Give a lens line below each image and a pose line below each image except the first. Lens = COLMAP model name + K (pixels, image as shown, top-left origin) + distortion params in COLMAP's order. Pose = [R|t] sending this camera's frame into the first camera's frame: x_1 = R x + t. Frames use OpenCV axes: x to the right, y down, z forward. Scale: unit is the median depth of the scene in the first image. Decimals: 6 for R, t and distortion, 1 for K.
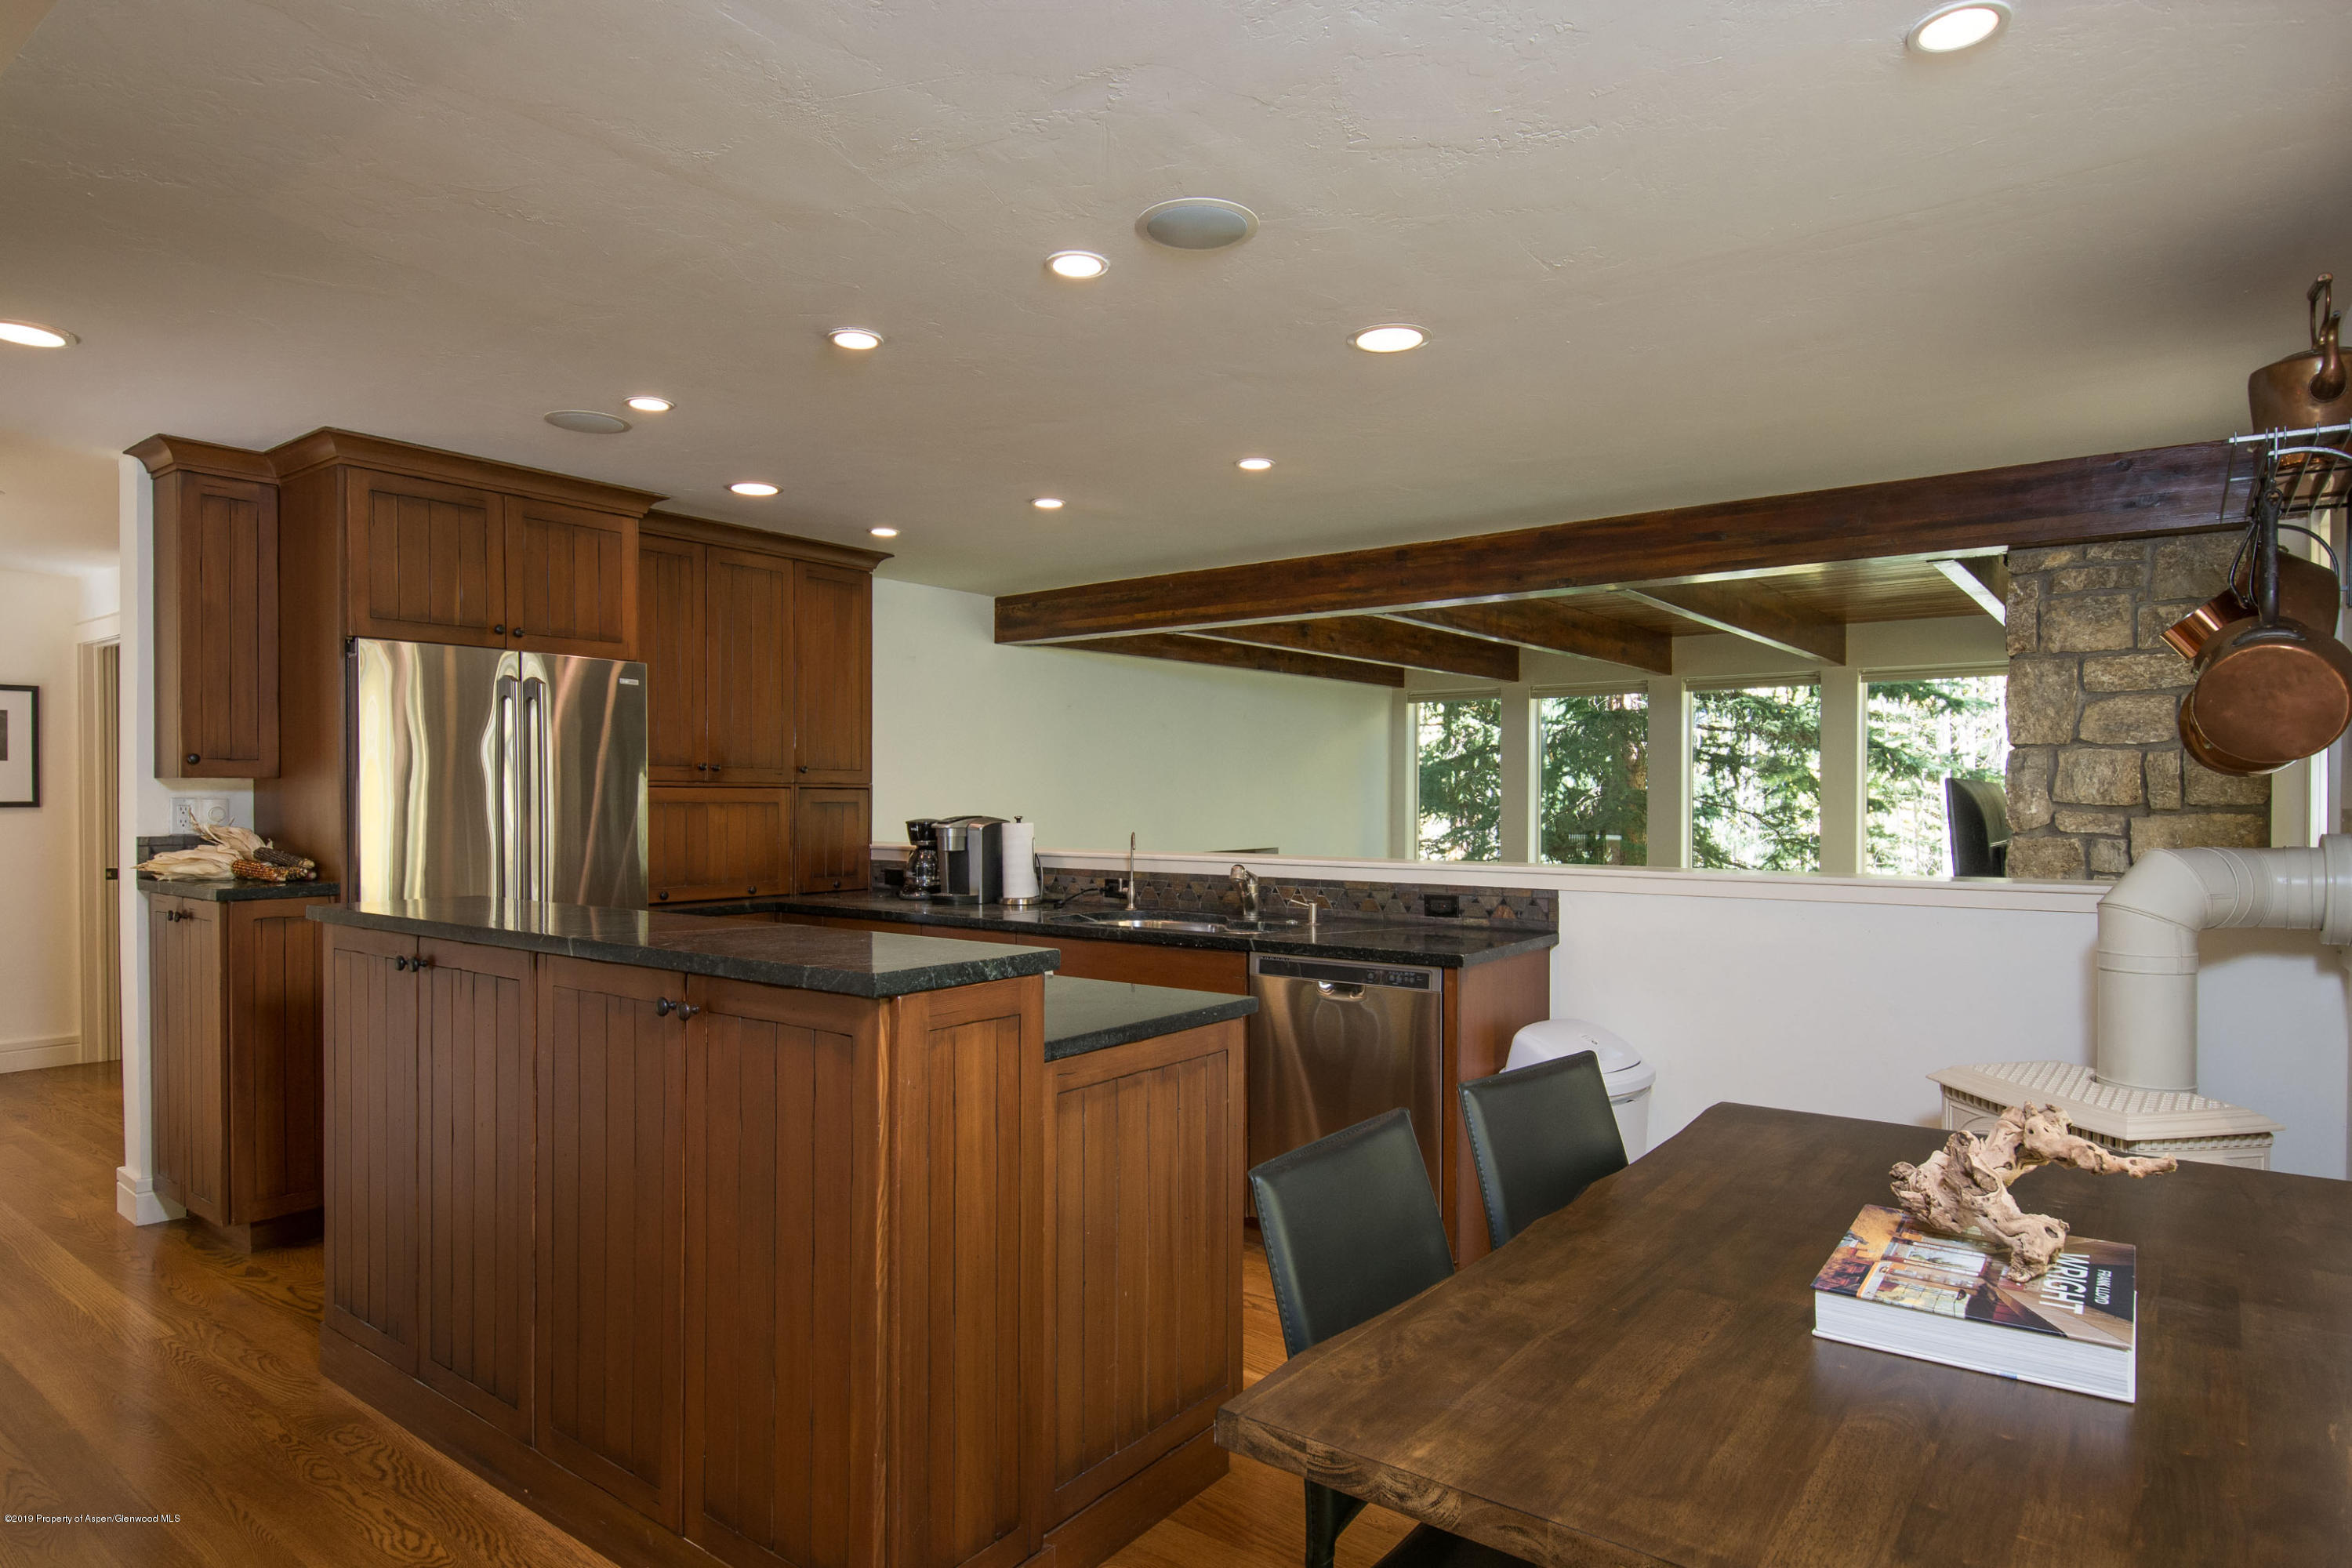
lens RADIAL K [[1356.1, 0, 1176.0], [0, 1356.1, 784.0], [0, 0, 1]] dist [0.000293, -0.000129]
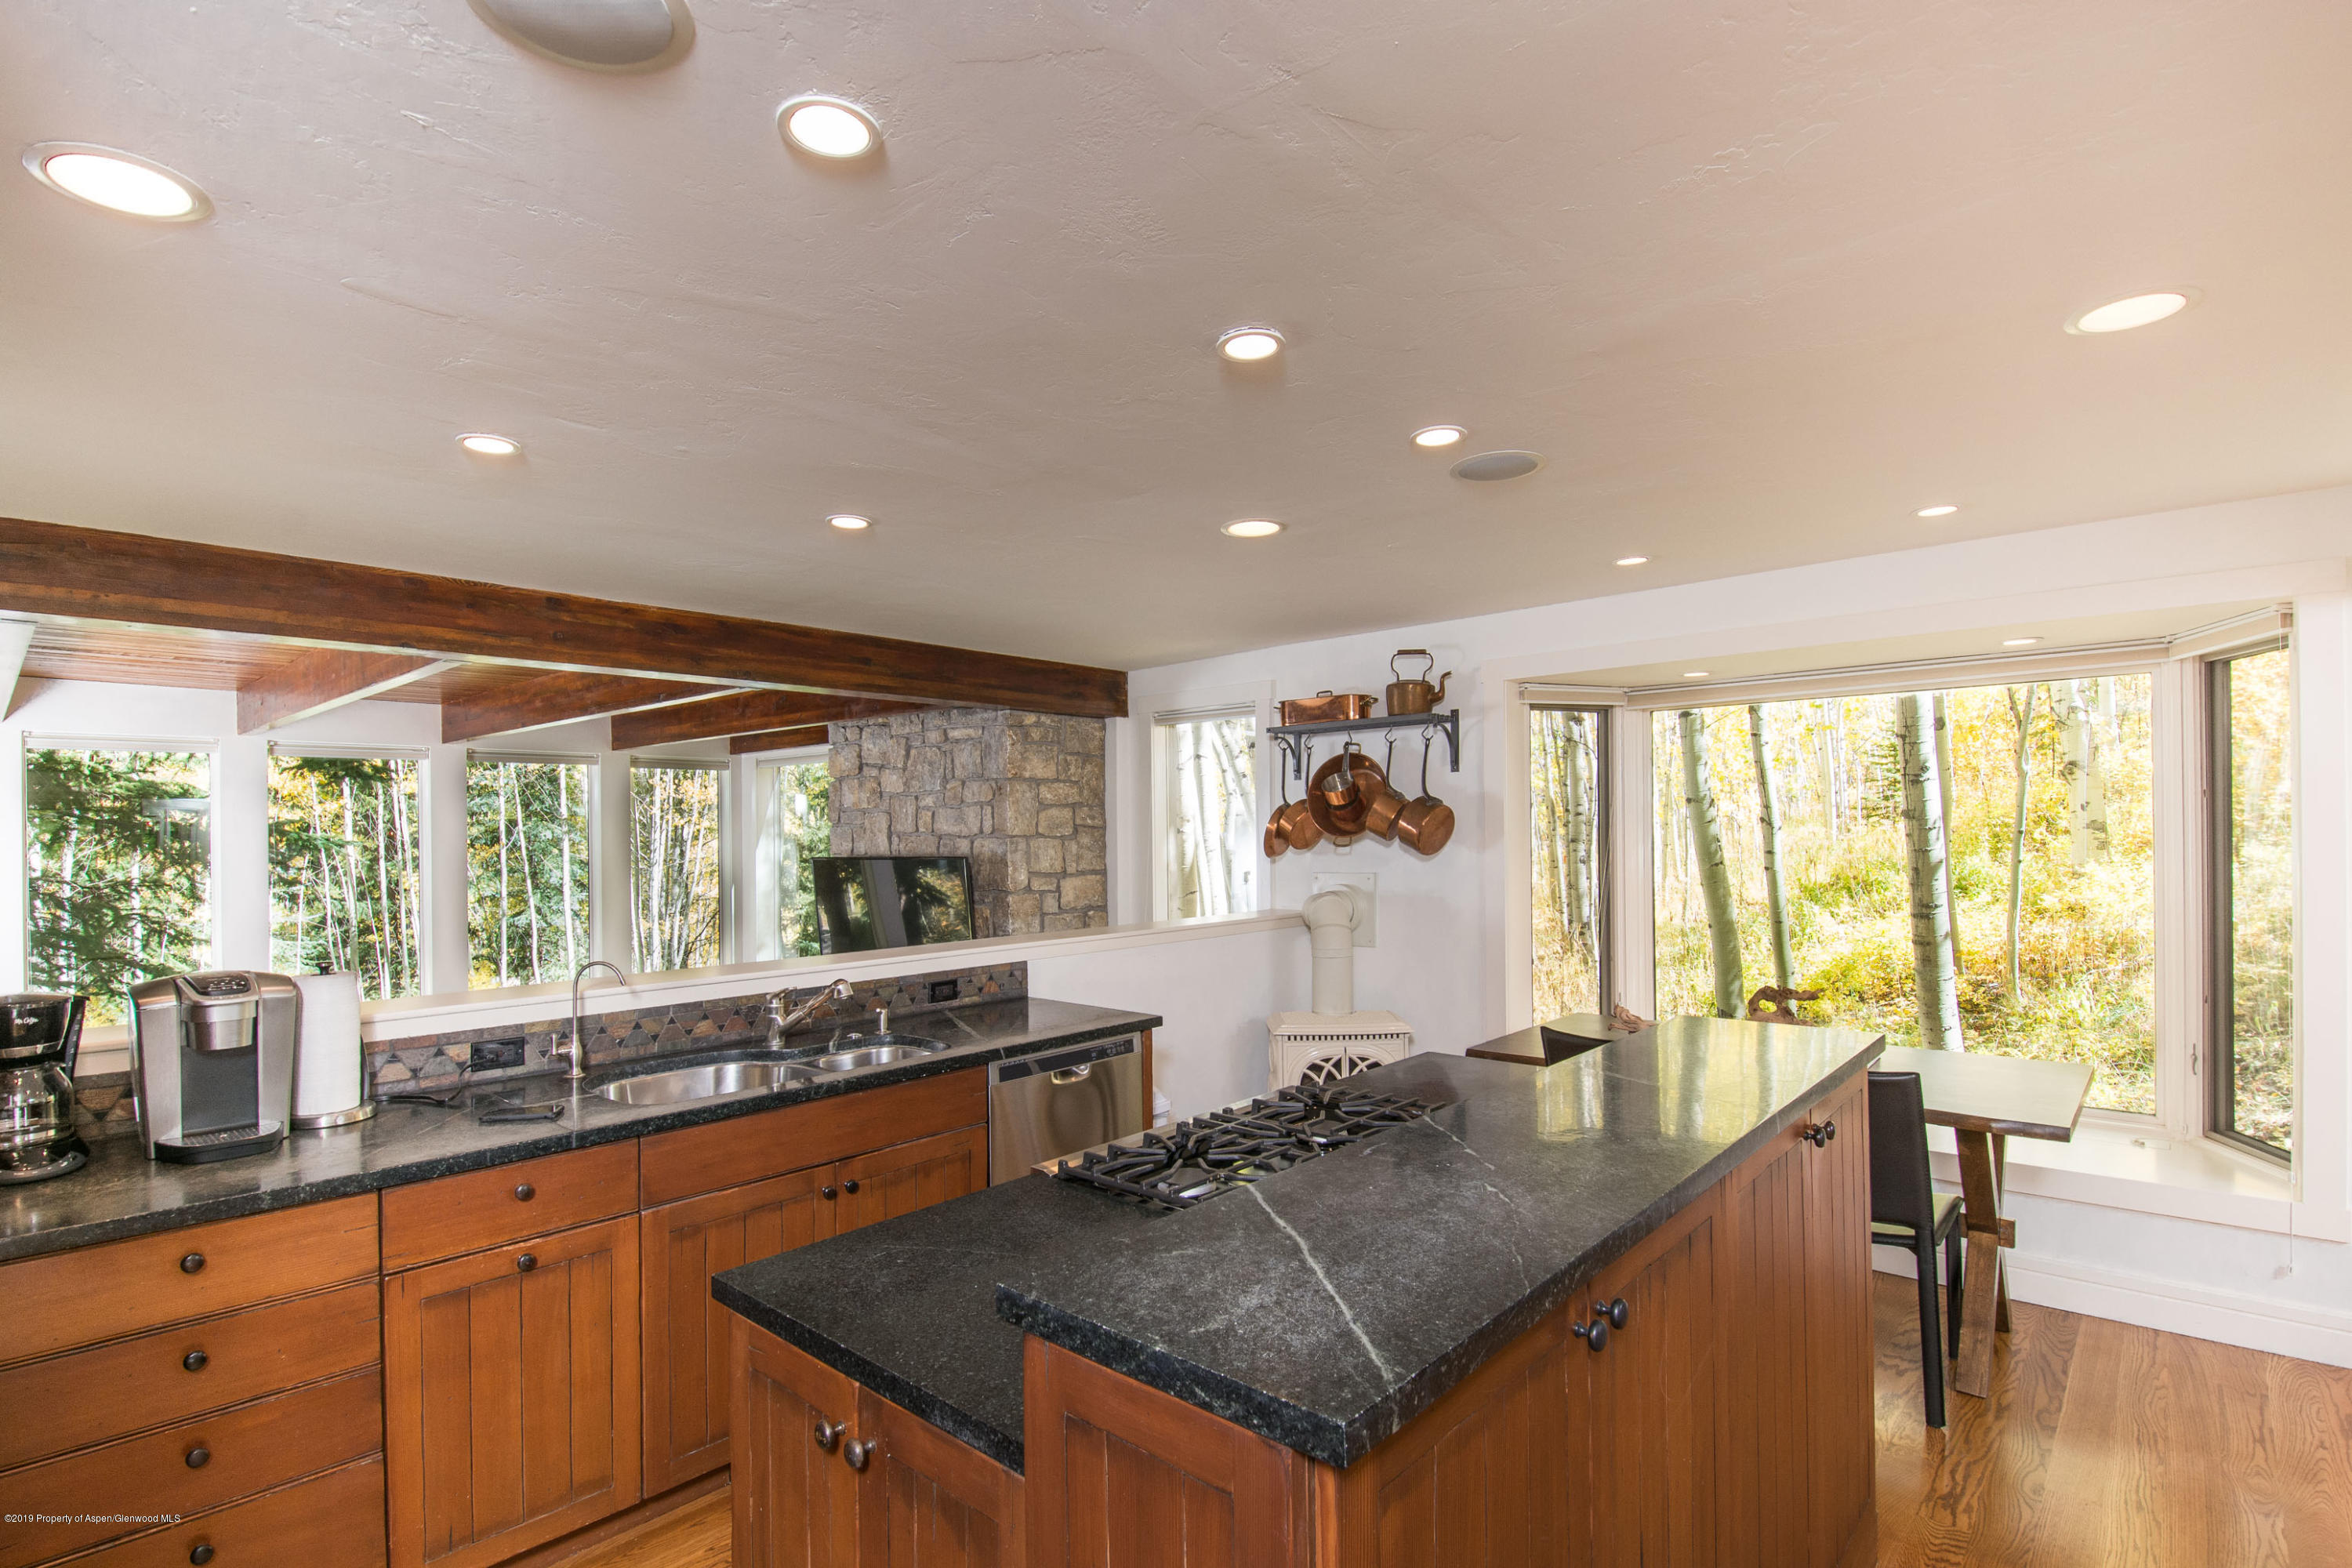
lens RADIAL K [[1108.6, 0, 1168.1], [0, 1108.6, 827.0], [0, 0, 1]] dist [-0.000439, -0.000047]
pose [[0.082599, 0.004038, 0.996575, -0.648668], [0.006172, 0.999971, -0.004563, -0.033100], [-0.996564, 0.006528, 0.082572, 0.747733]]
